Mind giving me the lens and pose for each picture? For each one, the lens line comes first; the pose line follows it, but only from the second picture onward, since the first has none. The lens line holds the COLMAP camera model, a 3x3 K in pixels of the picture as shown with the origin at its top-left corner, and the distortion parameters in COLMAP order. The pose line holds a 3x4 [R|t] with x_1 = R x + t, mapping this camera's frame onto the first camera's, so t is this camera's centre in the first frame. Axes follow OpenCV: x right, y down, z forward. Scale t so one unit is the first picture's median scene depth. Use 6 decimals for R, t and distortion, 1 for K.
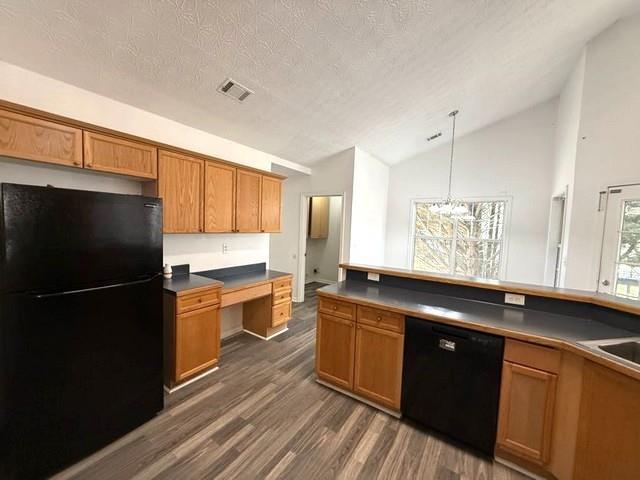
lens RADIAL K [[255.1, 0, 318.3], [0, 255.1, 239.3], [0, 0, 1]] dist [-0.001275, -0.000073]
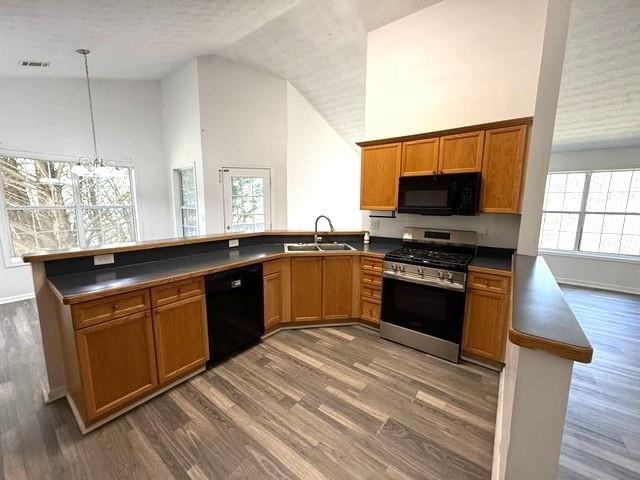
lens RADIAL K [[255.1, 0, 318.3], [0, 255.1, 239.3], [0, 0, 1]] dist [-0.001275, -0.000073]
pose [[0.066455, -0.178083, 0.981769, -0.581055], [0.050050, 0.983300, 0.174973, -0.015603], [-0.996533, 0.037510, 0.074259, 0.383543]]
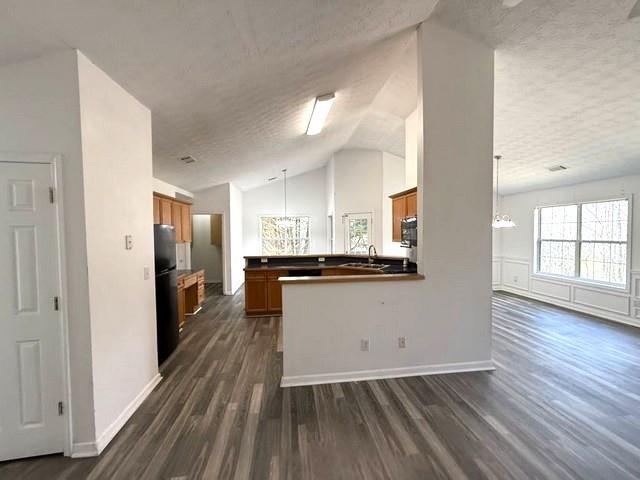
lens RADIAL K [[255.1, 0, 318.3], [0, 255.1, 239.3], [0, 0, 1]] dist [-0.001275, -0.000073]
pose [[0.758072, -0.064258, 0.648997, -0.894234], [0.077750, 0.996942, 0.007891, 0.005018], [-0.647519, 0.044478, 0.760750, -0.933056]]
